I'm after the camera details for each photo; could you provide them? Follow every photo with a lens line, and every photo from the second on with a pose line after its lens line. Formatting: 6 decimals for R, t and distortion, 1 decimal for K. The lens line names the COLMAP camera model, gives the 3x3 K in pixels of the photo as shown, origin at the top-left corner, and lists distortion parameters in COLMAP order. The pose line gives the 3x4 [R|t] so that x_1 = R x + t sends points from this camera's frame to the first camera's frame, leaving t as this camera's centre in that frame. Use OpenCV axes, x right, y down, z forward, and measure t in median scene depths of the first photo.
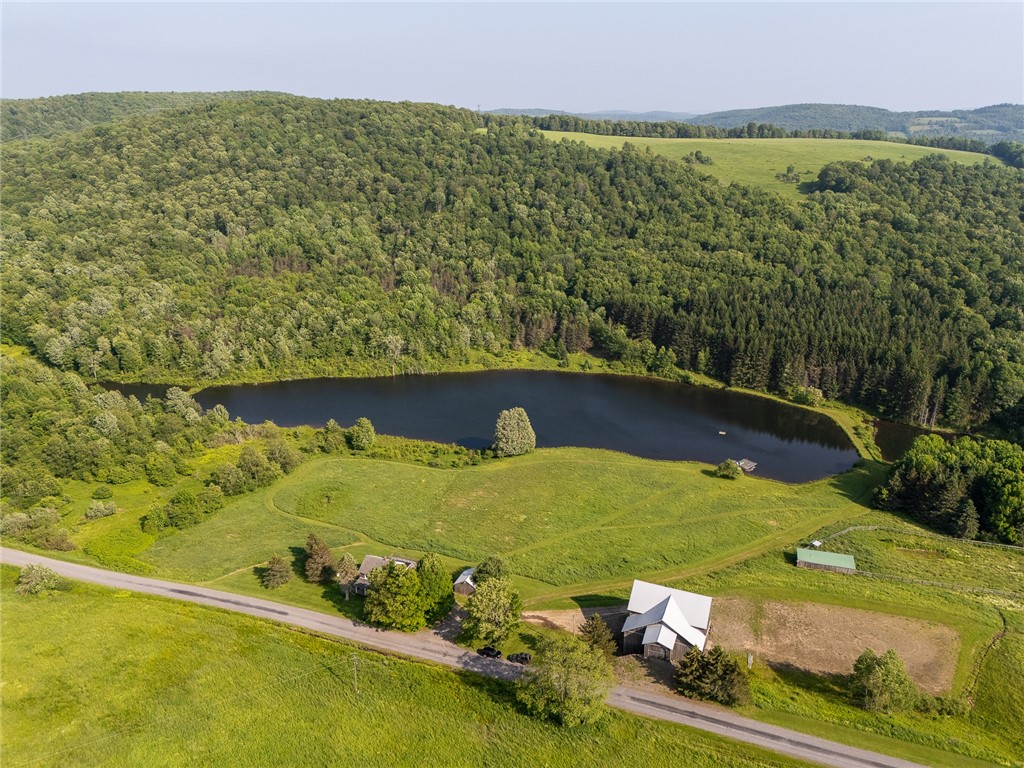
lens RADIAL K [[757.1, 0, 512.0], [0, 757.1, 384.0], [0, 0, 1]] dist [0.076318, -0.079412]
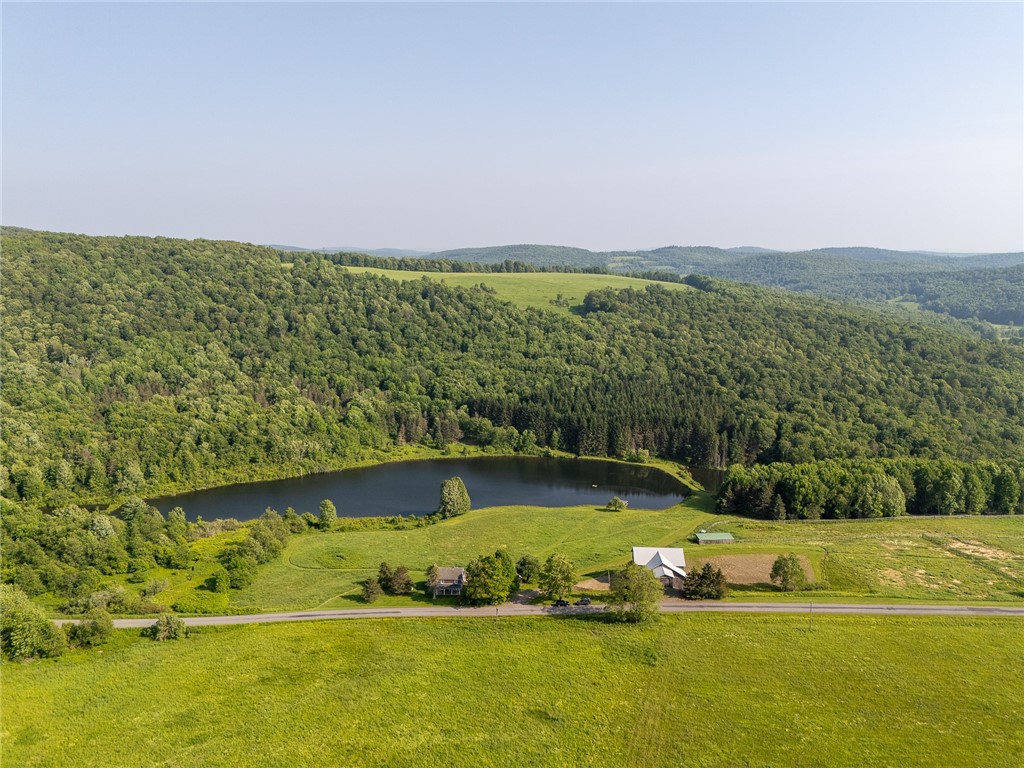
lens RADIAL K [[757.1, 0, 512.0], [0, 757.1, 384.0], [0, 0, 1]] dist [0.076318, -0.079412]
pose [[0.939160, -0.056591, 0.338785, -0.231533], [0.111781, 0.982998, -0.145673, 0.053040], [-0.324781, 0.174680, 0.929518, -0.163634]]
